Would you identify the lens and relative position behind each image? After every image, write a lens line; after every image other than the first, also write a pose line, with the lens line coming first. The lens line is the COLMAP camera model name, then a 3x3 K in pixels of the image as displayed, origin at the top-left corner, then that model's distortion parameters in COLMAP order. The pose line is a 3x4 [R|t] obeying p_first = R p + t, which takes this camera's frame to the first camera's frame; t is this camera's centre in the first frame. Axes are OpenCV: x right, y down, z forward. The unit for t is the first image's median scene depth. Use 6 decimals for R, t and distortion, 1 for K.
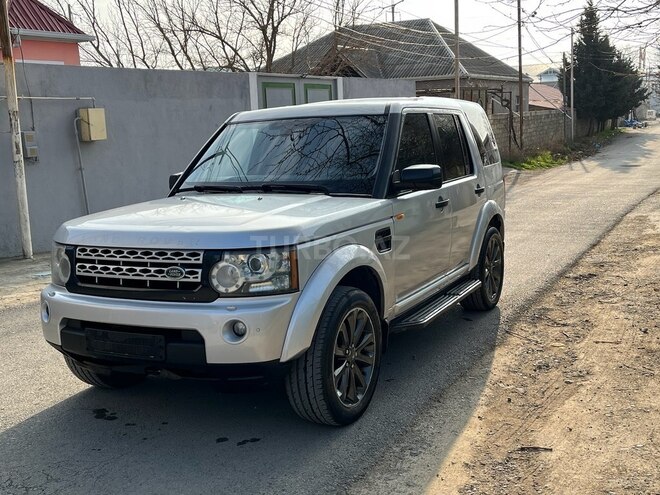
lens RADIAL K [[730.2, 0, 320.2], [0, 730.2, 250.1], [0, 0, 1]] dist [0.029019, 0.005815]
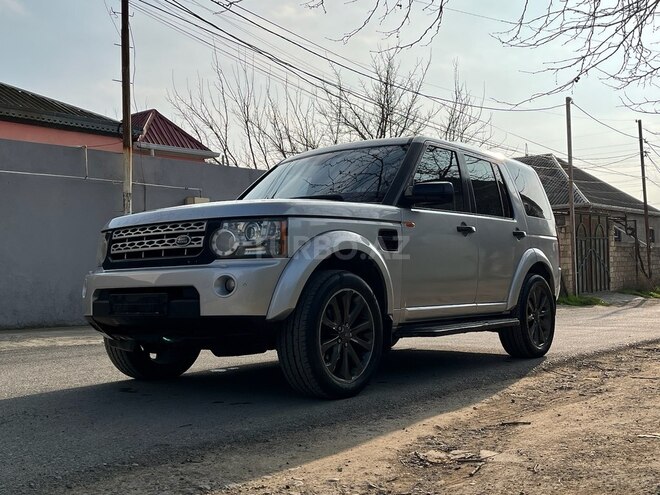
lens RADIAL K [[725.0, 0, 327.2], [0, 725.0, 248.8], [0, 0, 1]] dist [0.037985, -0.003828]
pose [[0.984750, 0.012885, -0.173495, 0.183800], [-0.046407, 0.980575, -0.190578, 0.208291], [0.167669, 0.195723, 0.966219, -0.047091]]
